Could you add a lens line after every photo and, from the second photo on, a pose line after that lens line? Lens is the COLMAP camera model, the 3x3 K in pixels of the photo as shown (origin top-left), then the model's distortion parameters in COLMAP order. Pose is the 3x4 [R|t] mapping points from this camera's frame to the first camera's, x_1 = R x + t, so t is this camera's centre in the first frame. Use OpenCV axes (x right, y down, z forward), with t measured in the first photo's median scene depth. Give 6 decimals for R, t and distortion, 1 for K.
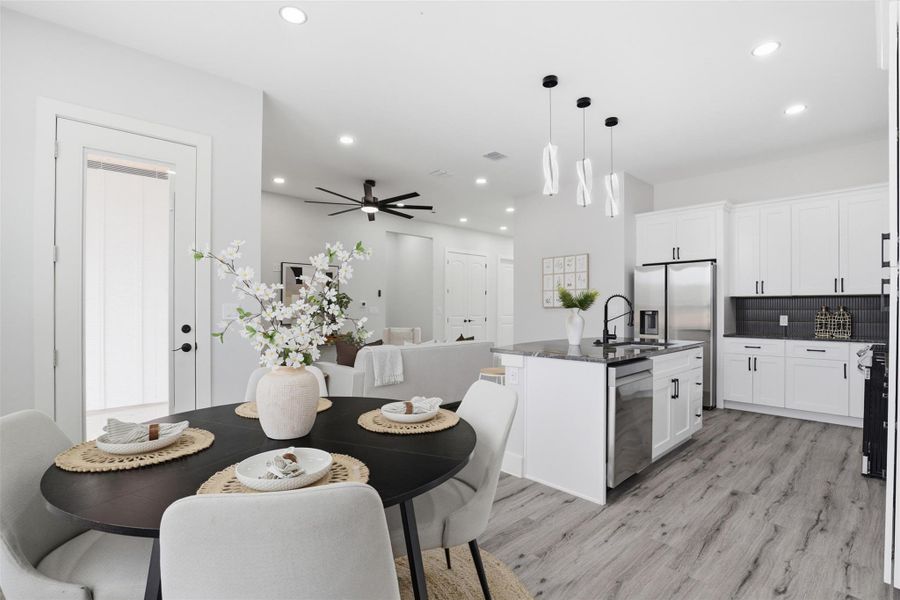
lens RADIAL K [[418.1, 0, 439.2], [0, 418.1, 309.4], [0, 0, 1]] dist [-0.040711, 0.009116]
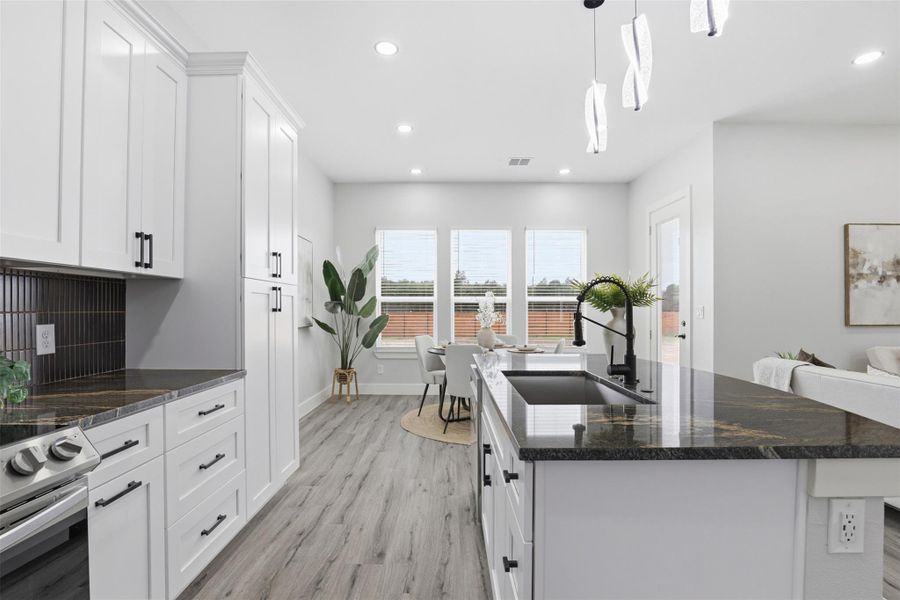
lens RADIAL K [[418.1, 0, 439.2], [0, 418.1, 309.4], [0, 0, 1]] dist [-0.040711, 0.009116]
pose [[-0.683292, -0.005589, -0.730124, 1.343360], [-0.004714, 0.999984, -0.003244, 0.007596], [0.730130, 0.001226, -0.683307, 1.777774]]
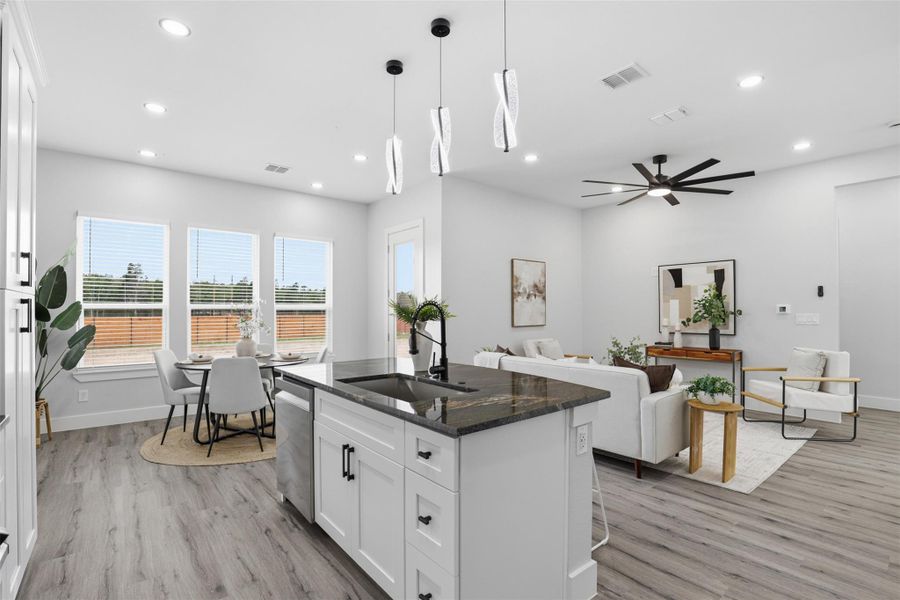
lens RADIAL K [[420.7, 0, 449.1], [0, 420.7, 306.4], [0, 0, 1]] dist [-0.041436, 0.010040]
pose [[-0.044845, -0.015607, -0.998872, 1.580823], [0.000449, 0.999878, -0.015643, -0.023331], [0.998994, -0.001150, -0.044832, 1.592697]]
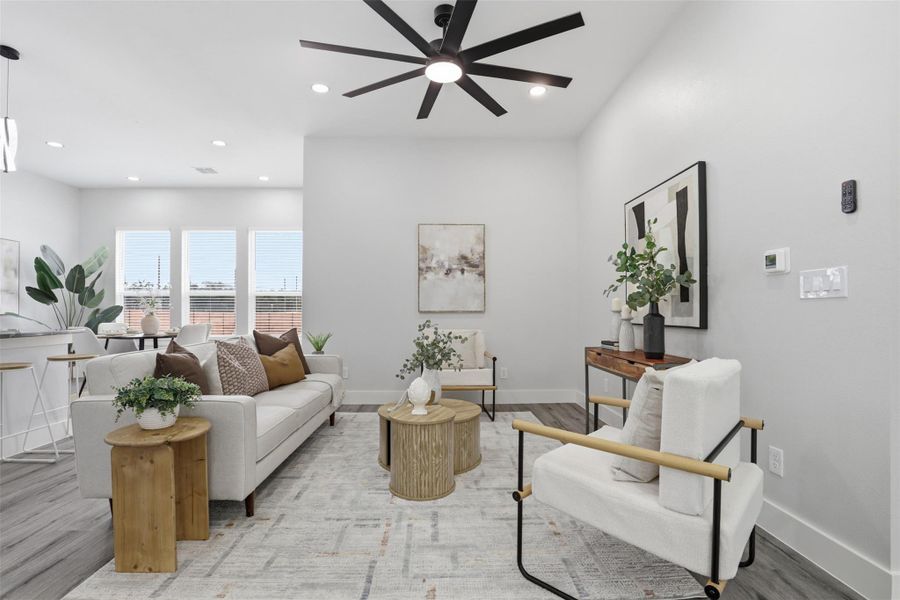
lens RADIAL K [[418.1, 0, 439.2], [0, 418.1, 309.4], [0, 0, 1]] dist [-0.040711, 0.009116]
pose [[-0.651058, -0.008391, -0.758982, 0.444531], [-0.005289, 0.999965, -0.006518, 0.061244], [0.759010, -0.000229, -0.651079, 3.217131]]
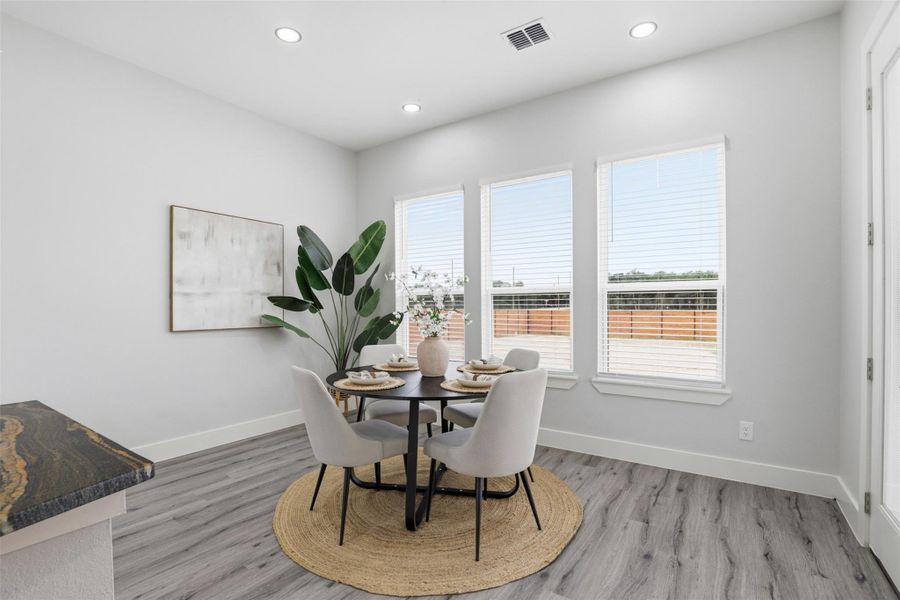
lens RADIAL K [[418.1, 0, 439.2], [0, 418.1, 309.4], [0, 0, 1]] dist [-0.040711, 0.009116]
pose [[-0.973788, -0.001934, -0.227450, 0.018092], [-0.003231, 0.999981, 0.005329, 0.005428], [0.227435, 0.005924, -0.973775, 1.695425]]
